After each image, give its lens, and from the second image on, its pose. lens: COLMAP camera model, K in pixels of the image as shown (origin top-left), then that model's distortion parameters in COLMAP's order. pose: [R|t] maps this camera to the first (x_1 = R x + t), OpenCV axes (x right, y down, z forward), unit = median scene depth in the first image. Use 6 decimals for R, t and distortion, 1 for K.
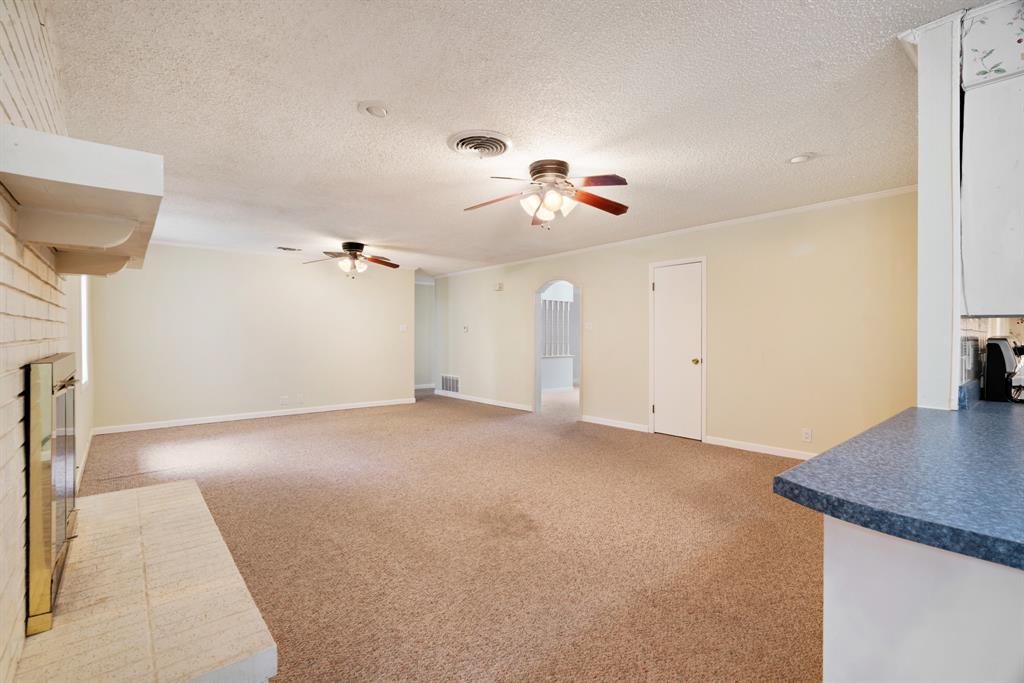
lens RADIAL K [[467.1, 0, 511.9], [0, 467.1, 338.6], [0, 0, 1]] dist [0.000762, 0.001552]
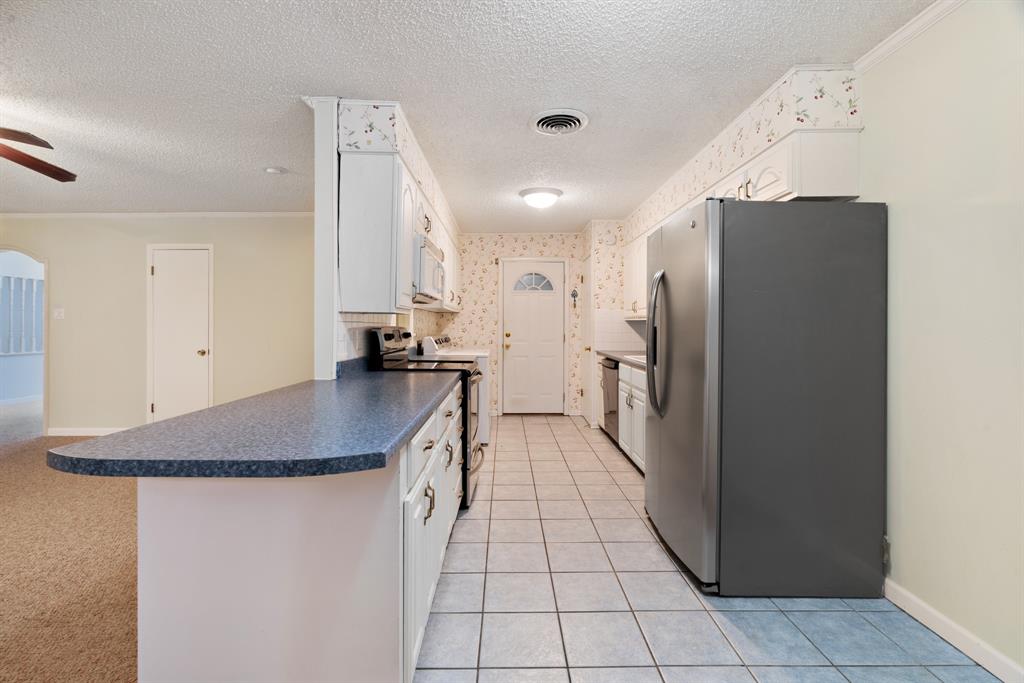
lens RADIAL K [[467.1, 0, 500.1], [0, 467.1, 324.7], [0, 0, 1]] dist [0.000762, 0.001552]
pose [[0.654939, 0.002846, 0.755676, 0.216919], [0.003461, 0.999971, -0.006765, 0.000861], [-0.755673, 0.007046, 0.654911, -0.290253]]
